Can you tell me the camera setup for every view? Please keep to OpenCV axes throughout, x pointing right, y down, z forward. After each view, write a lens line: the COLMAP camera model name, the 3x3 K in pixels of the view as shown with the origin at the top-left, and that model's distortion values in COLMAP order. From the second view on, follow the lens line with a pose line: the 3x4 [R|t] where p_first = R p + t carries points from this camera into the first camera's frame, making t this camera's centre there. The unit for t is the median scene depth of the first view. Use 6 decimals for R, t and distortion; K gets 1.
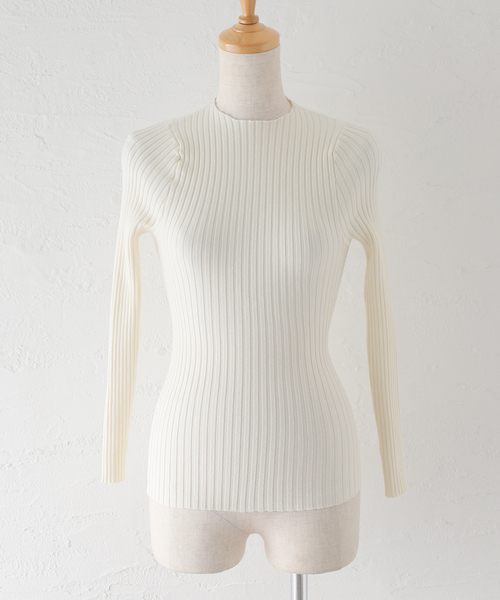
lens RADIAL K [[821.0, 0, 249.7], [0, 821.0, 298.3], [0, 0, 1]] dist [0.053142, 0.000000]
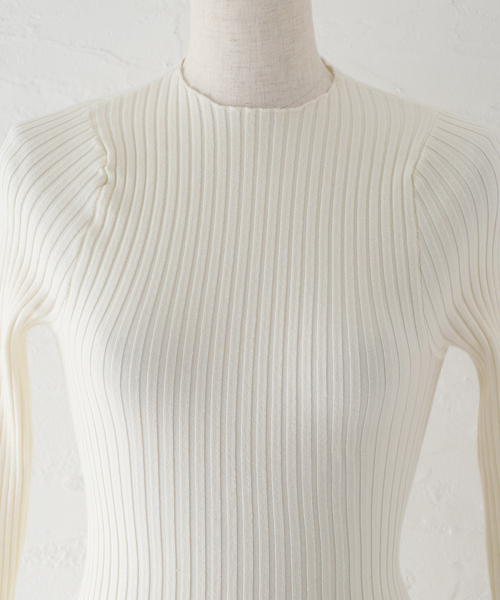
lens RADIAL K [[1263.0, 0, 249.2], [0, 1263.0, 299.4], [0, 0, 1]] dist [0.173742, 0.000000]
pose [[0.999414, 0.019176, -0.028353, 0.026286], [-0.019878, 0.999498, -0.024685, -0.083631], [0.027865, 0.025234, 0.999293, 0.241787]]
